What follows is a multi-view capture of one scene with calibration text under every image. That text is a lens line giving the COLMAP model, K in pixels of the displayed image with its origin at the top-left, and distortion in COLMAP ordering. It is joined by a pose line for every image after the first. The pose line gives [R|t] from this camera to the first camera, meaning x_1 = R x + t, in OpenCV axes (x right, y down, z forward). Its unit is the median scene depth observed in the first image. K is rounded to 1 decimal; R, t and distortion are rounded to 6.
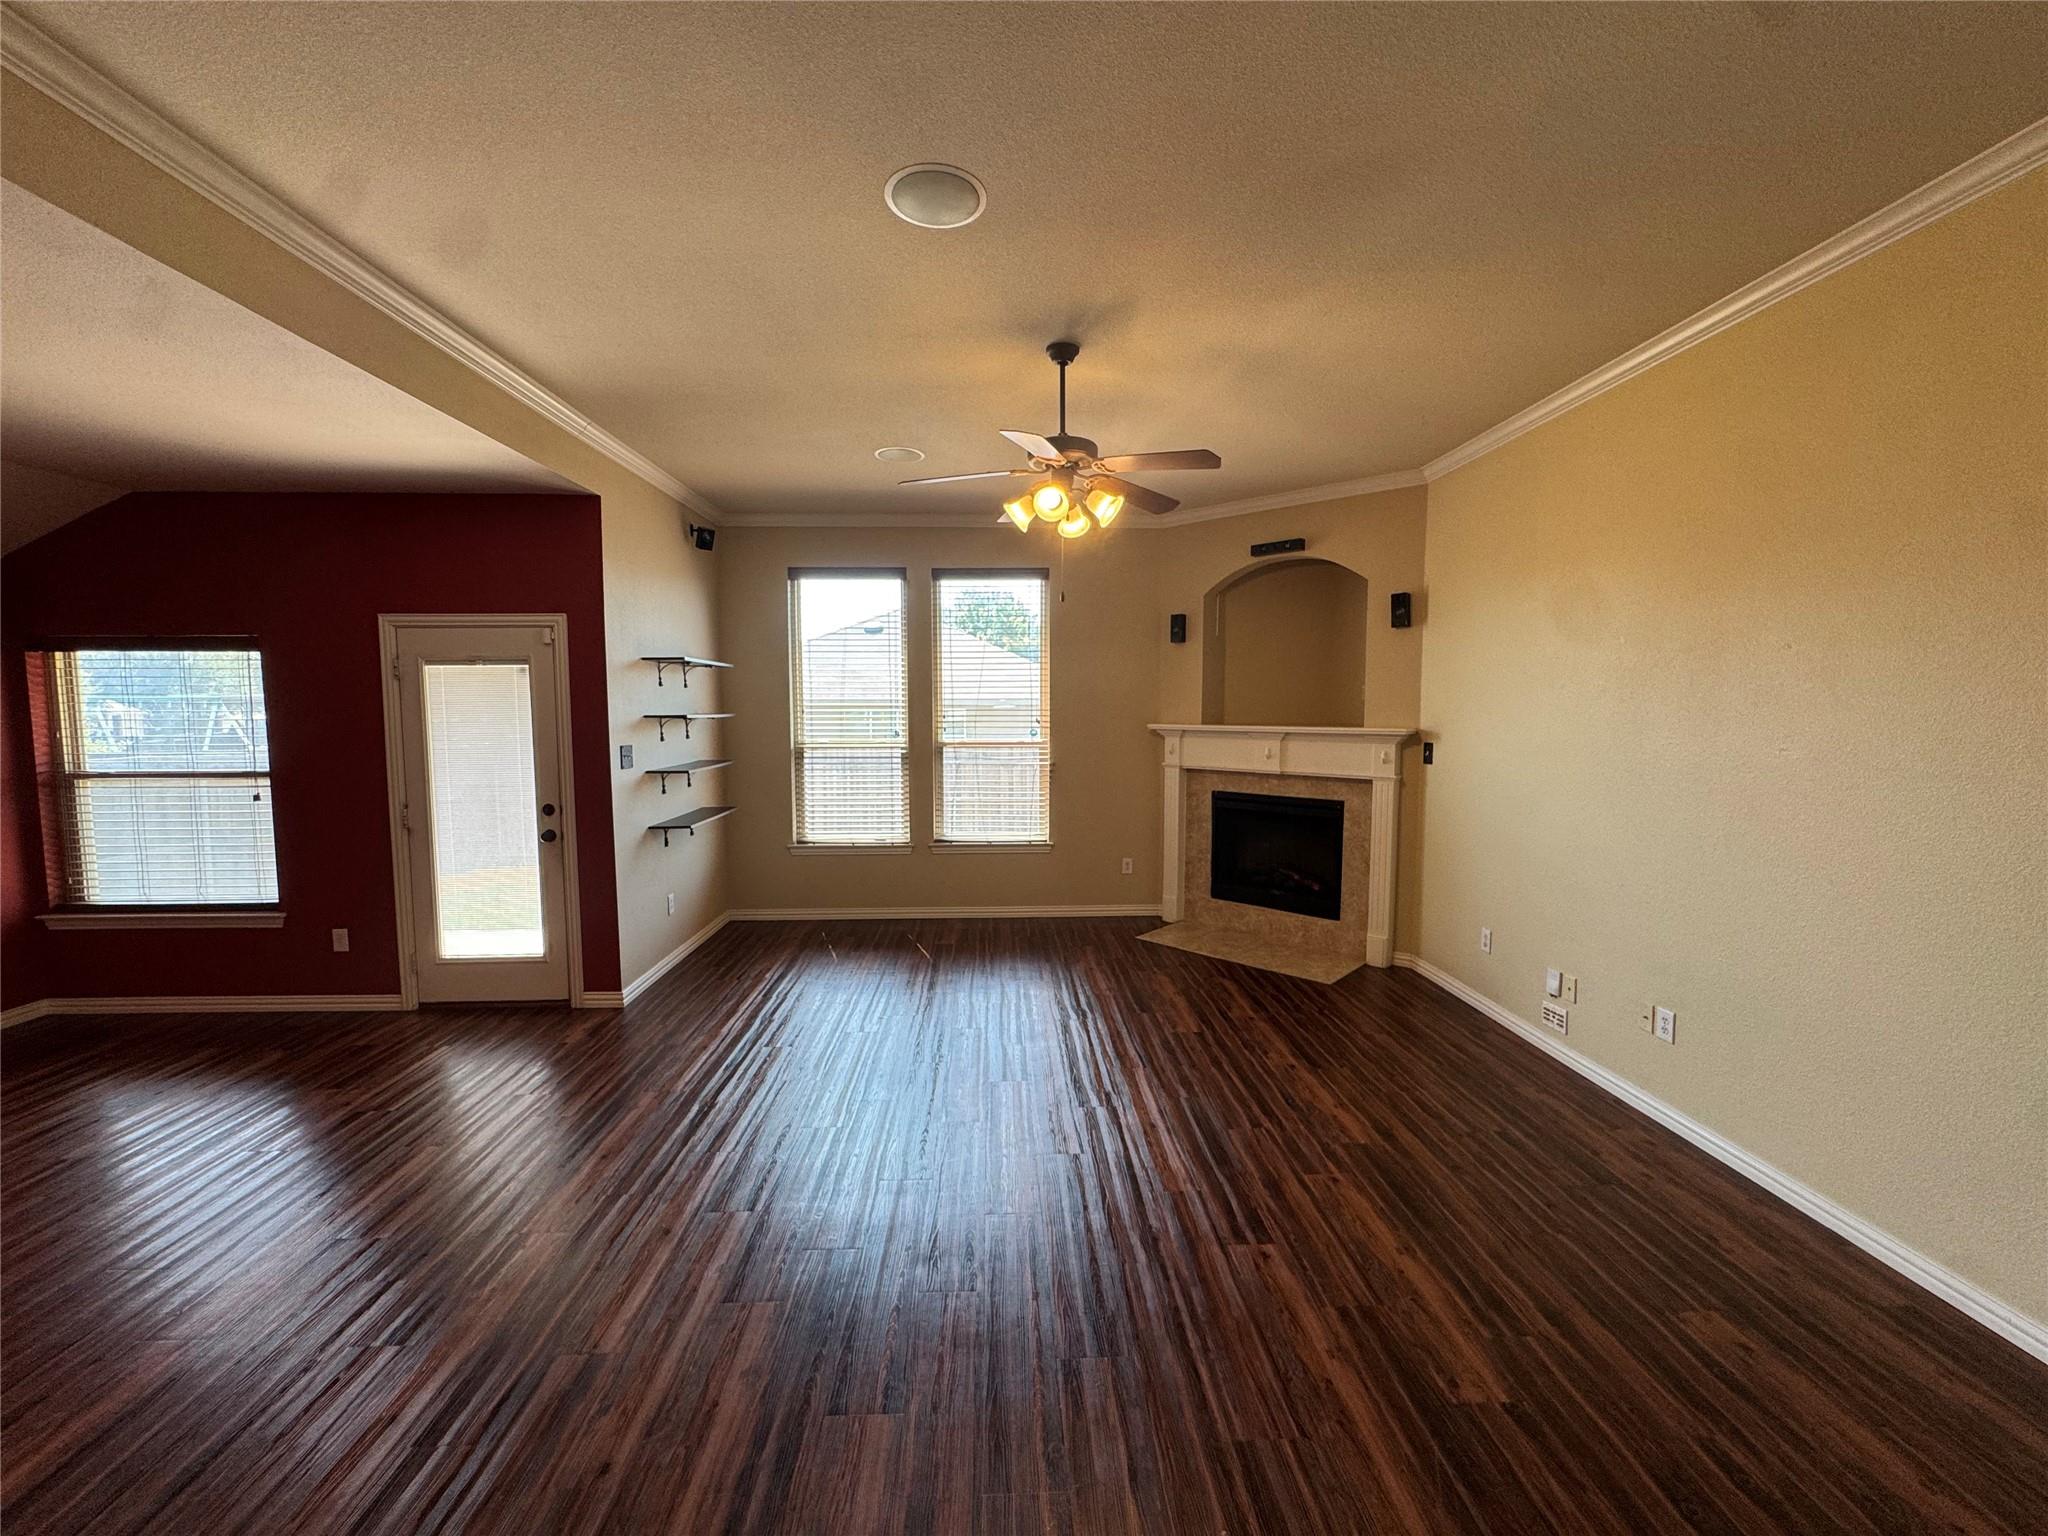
lens RADIAL K [[818.2, 0, 1021.6], [0, 818.2, 770.4], [0, 0, 1]] dist [-0.007586, 0.000589]
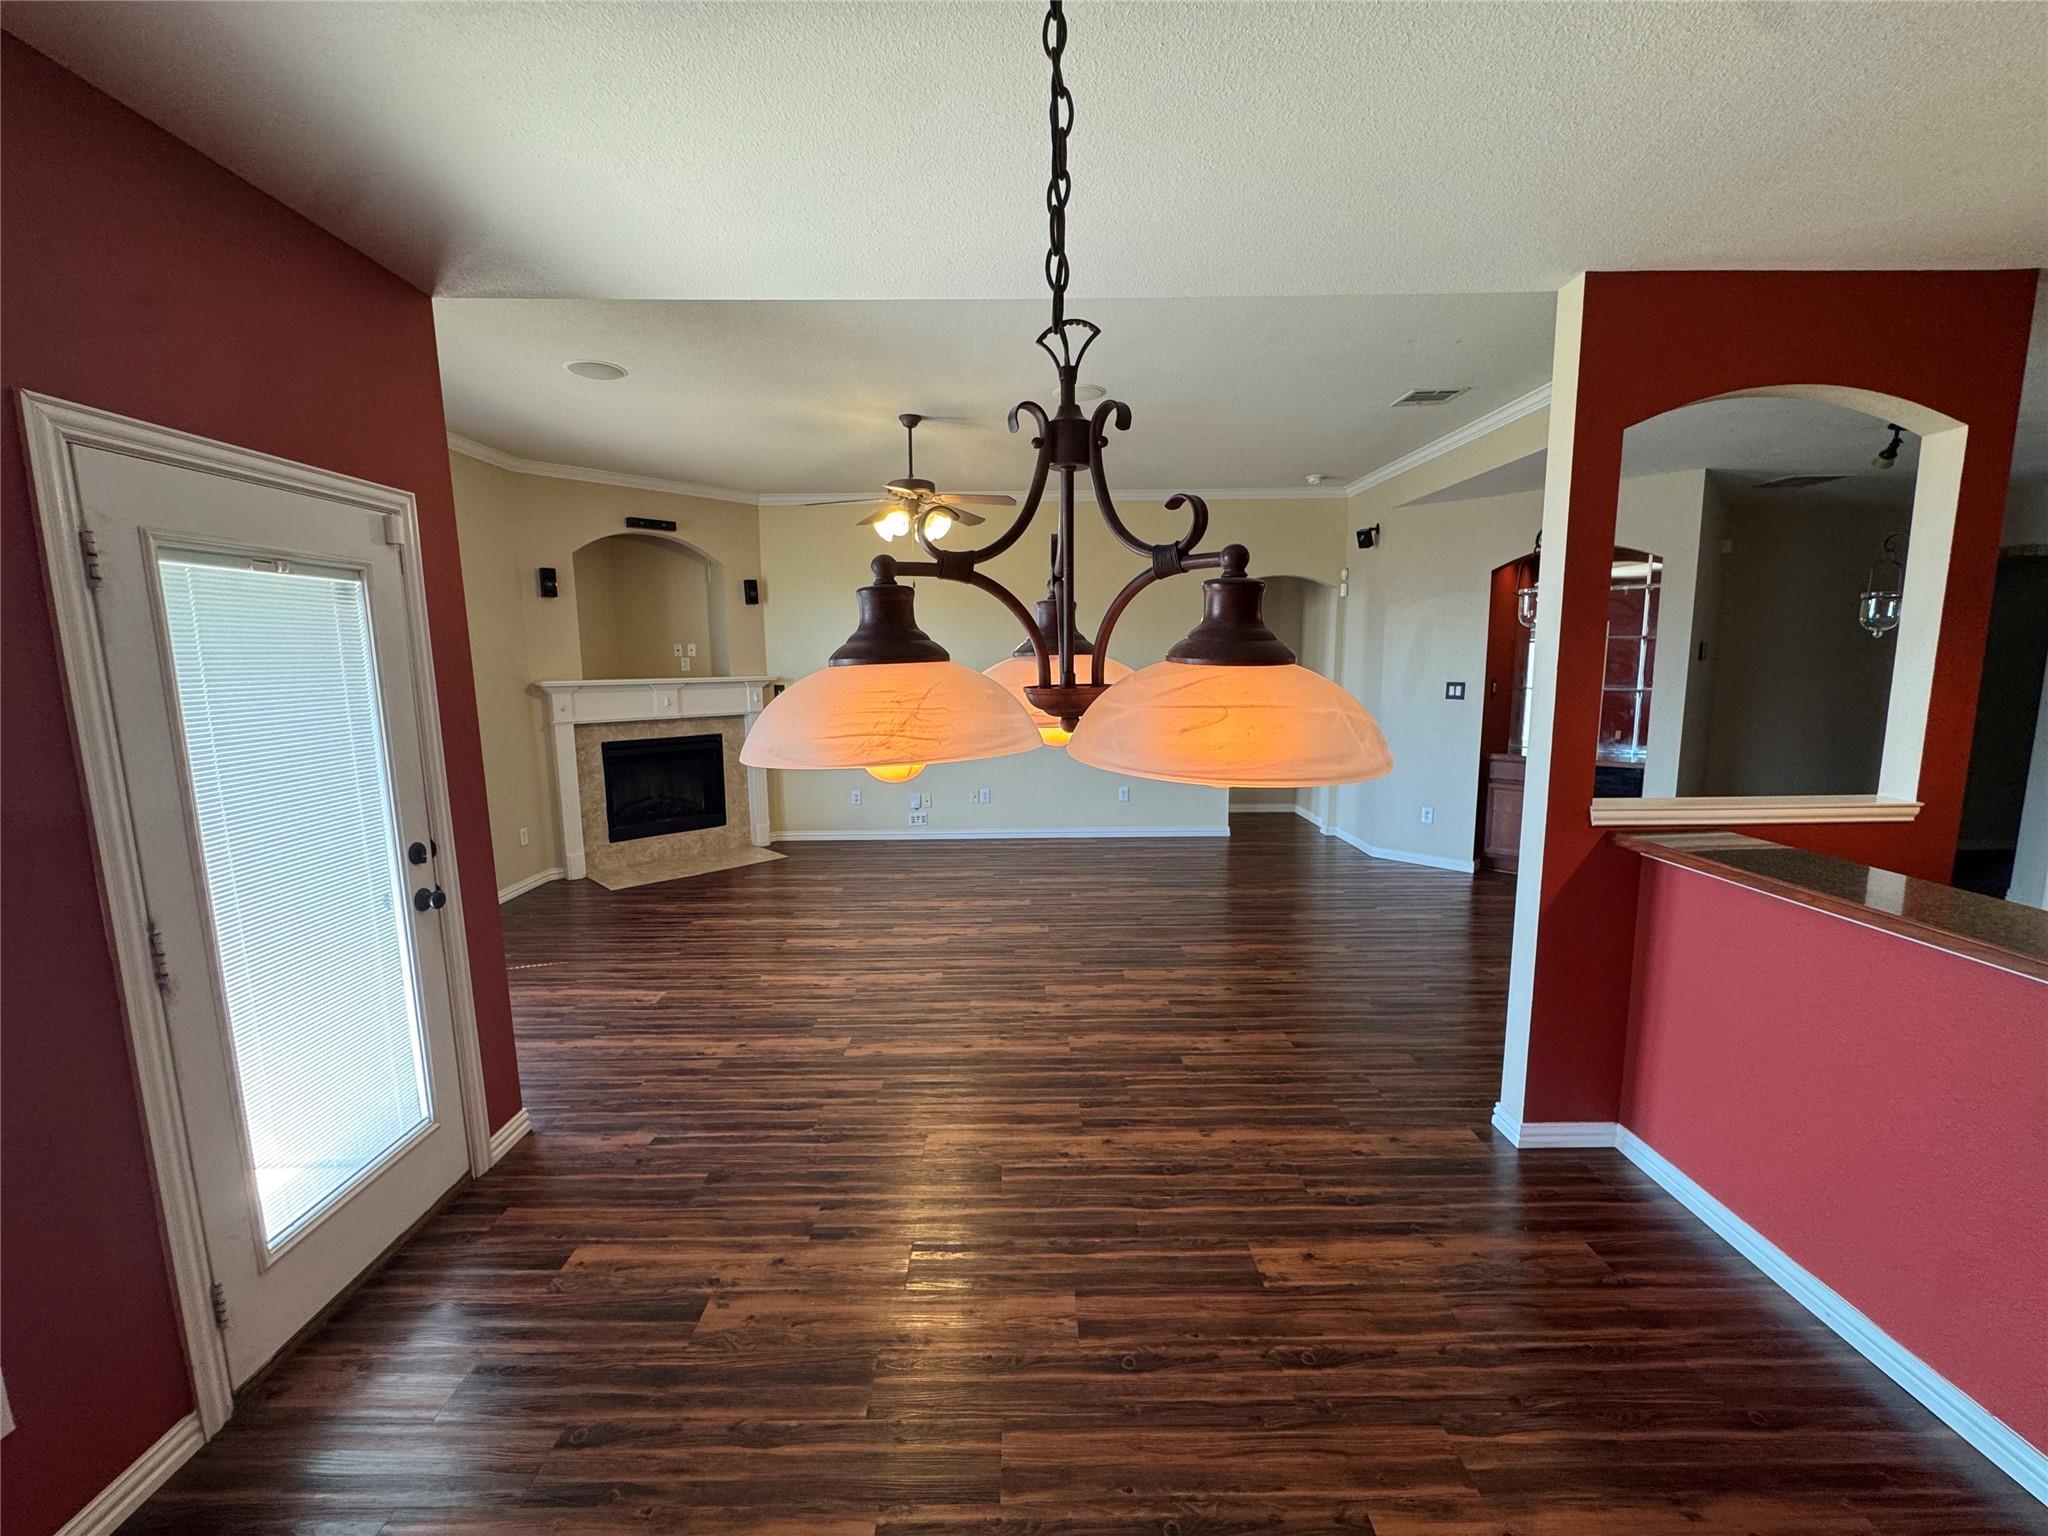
lens RADIAL K [[818.2, 0, 1021.6], [0, 818.2, 770.4], [0, 0, 1]] dist [-0.007586, 0.000589]
pose [[0.036447, -0.134982, 0.990177, -0.896106], [0.087308, 0.987477, 0.131401, -0.034621], [-0.995514, 0.081662, 0.047776, 0.464096]]
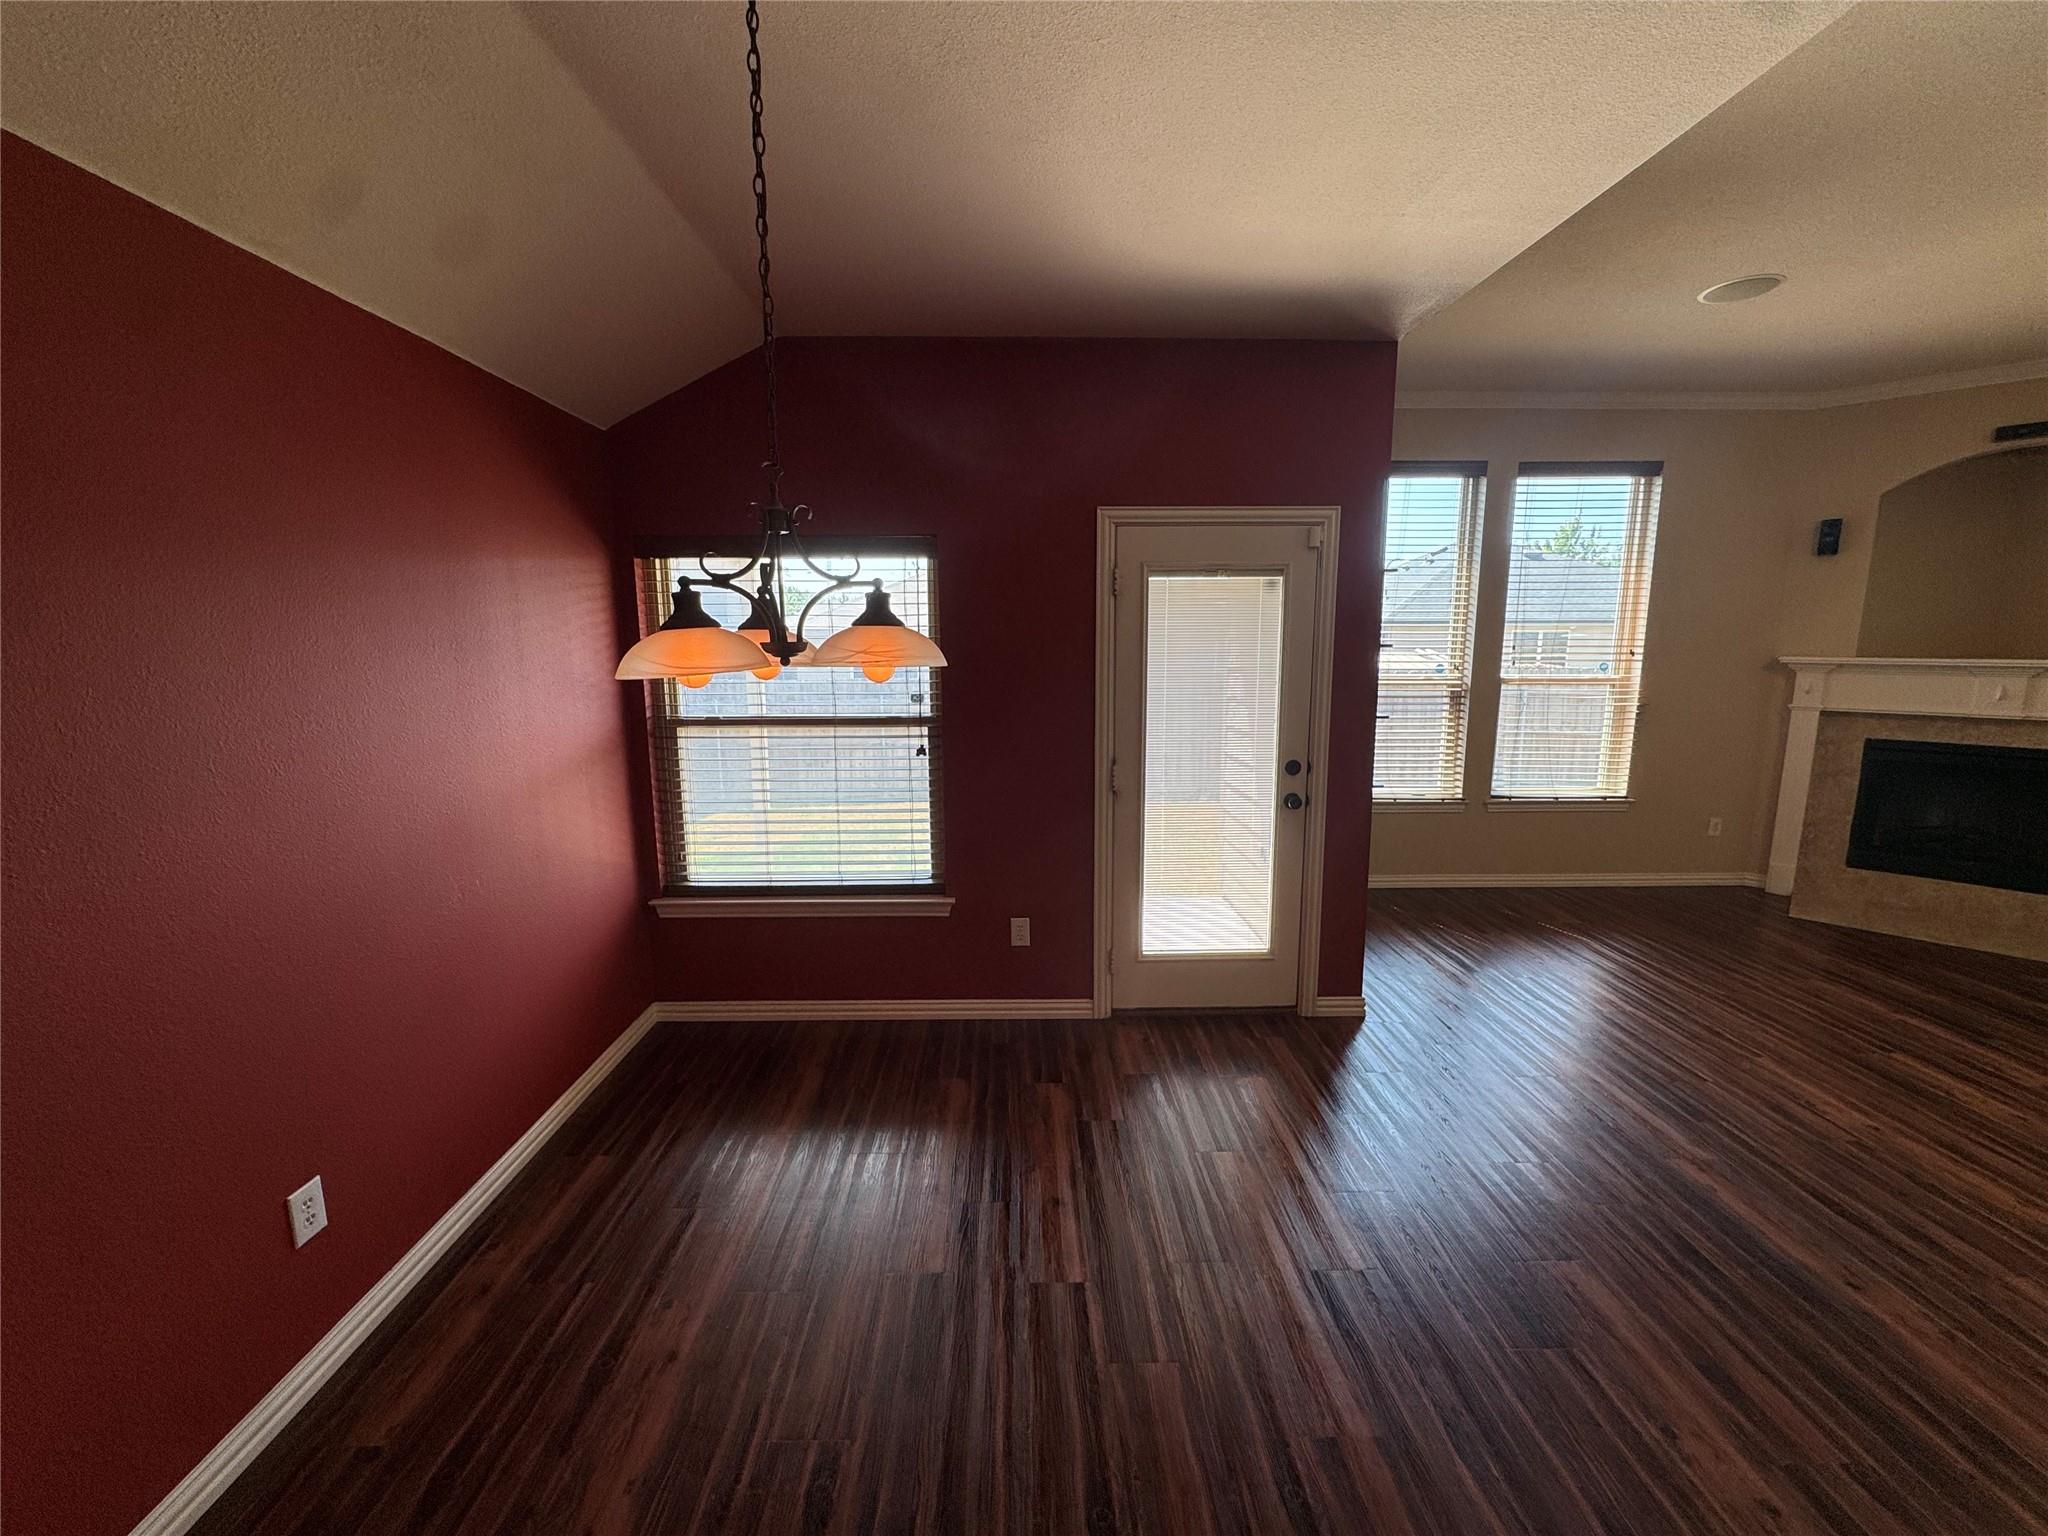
lens RADIAL K [[818.2, 0, 1021.6], [0, 818.2, 770.4], [0, 0, 1]] dist [-0.007586, 0.000589]
pose [[0.999660, 0.003790, -0.025782, -0.667085], [-0.001685, 0.996698, 0.081184, -0.009175], [0.026005, -0.081113, 0.996366, 0.183496]]
